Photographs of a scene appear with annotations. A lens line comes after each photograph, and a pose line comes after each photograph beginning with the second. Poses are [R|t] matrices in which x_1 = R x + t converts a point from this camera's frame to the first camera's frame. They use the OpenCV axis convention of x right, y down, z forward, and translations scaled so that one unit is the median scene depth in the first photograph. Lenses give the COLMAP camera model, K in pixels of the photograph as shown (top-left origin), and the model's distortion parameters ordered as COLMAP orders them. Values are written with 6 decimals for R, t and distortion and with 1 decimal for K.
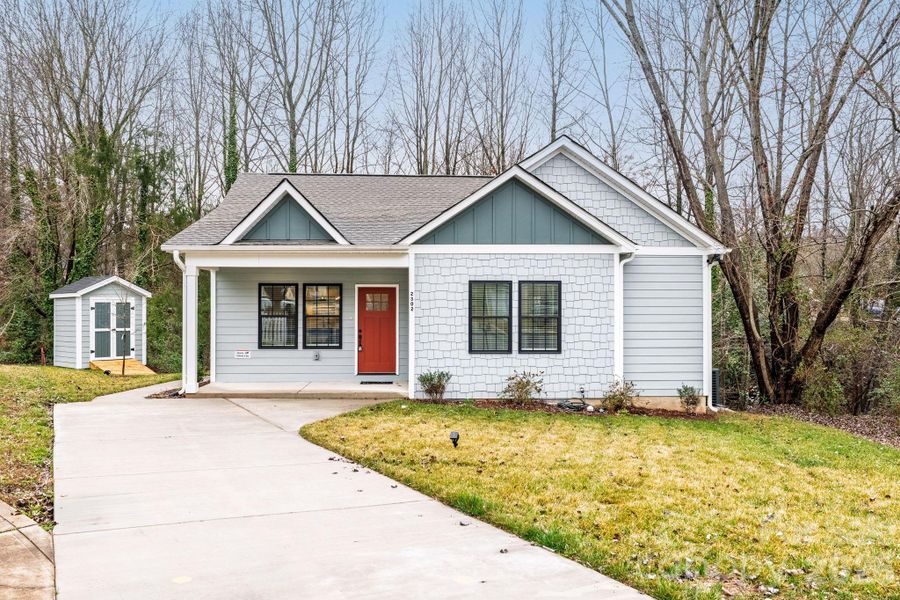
lens RADIAL K [[761.4, 0, 447.7], [0, 761.4, 307.4], [0, 0, 1]] dist [0.002755, 0.010685]
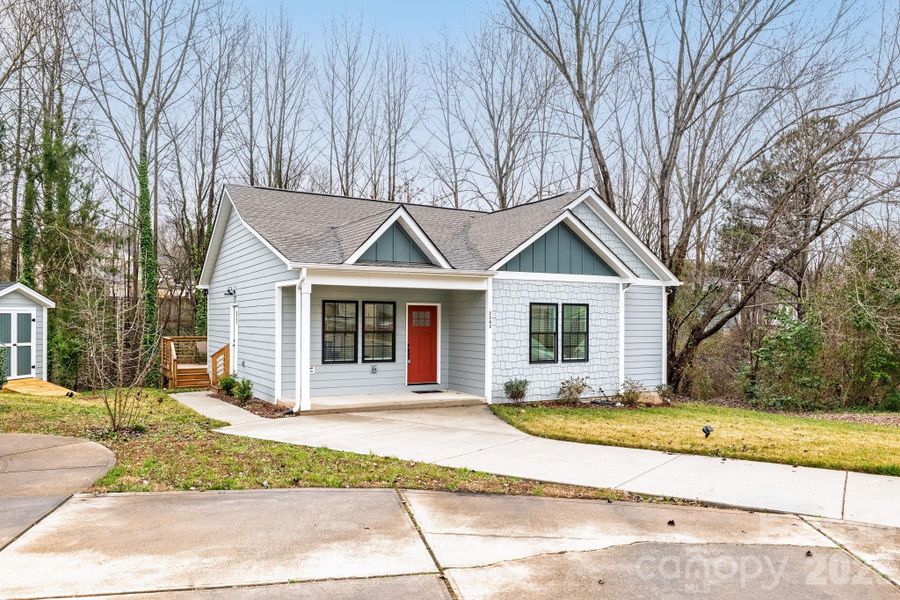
lens RADIAL K [[702.8, 0, 449.0], [0, 702.8, 316.6], [0, 0, 1]] dist [0.002170, -0.000612]
pose [[0.873349, 0.006549, 0.487052, -0.612568], [-0.009248, 0.999952, 0.003138, -0.015333], [-0.487008, -0.007245, 0.873367, 0.097816]]
